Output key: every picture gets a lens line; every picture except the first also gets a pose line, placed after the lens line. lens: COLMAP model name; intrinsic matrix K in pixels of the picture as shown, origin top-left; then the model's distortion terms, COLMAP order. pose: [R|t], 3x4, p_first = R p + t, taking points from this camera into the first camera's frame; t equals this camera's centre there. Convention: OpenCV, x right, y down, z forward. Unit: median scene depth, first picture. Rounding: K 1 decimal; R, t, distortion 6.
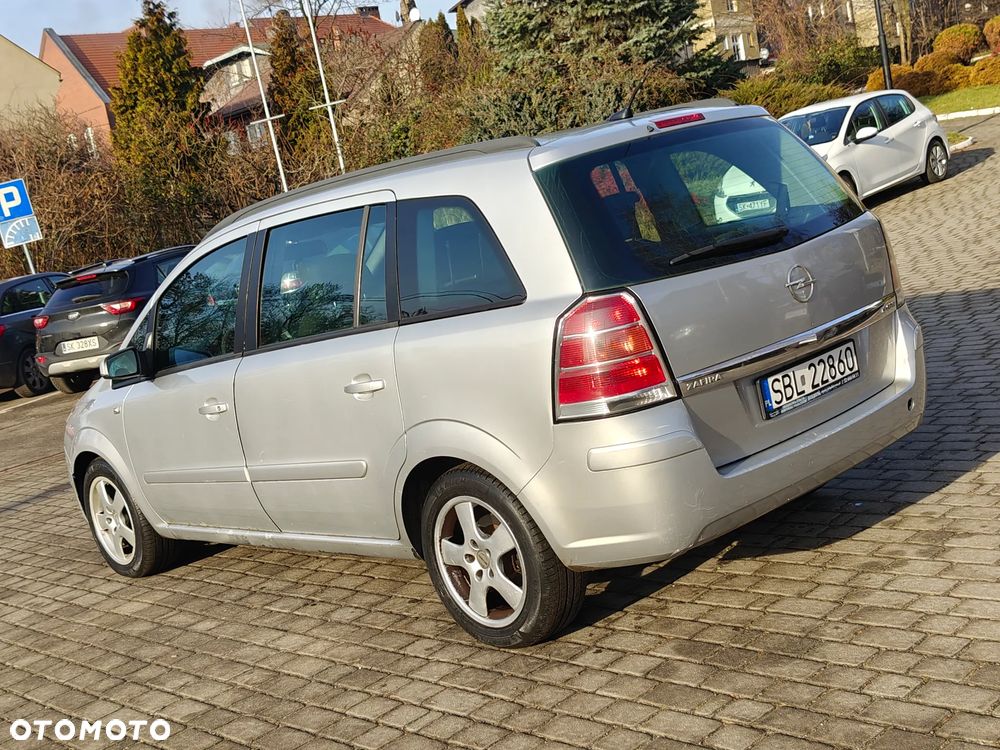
lens RADIAL K [[1378.0, 0, 500.0], [0, 1378.0, 375.0], [0, 0, 1]] dist [0.221863, -0.827346]
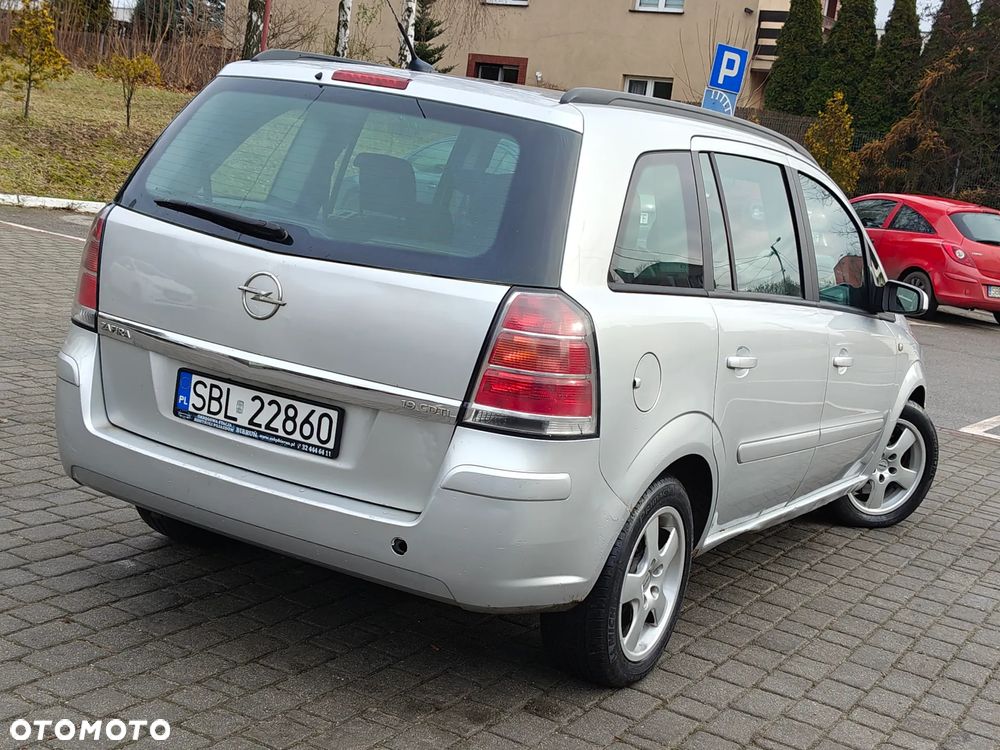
lens RADIAL K [[1378.0, 0, 500.0], [0, 1378.0, 375.0], [0, 0, 1]] dist [0.221863, -0.827346]
pose [[0.255906, 0.402304, -0.879013, 0.829239], [-0.330751, 0.890851, 0.311431, -0.272755], [0.908359, 0.211038, 0.361036, 0.715929]]
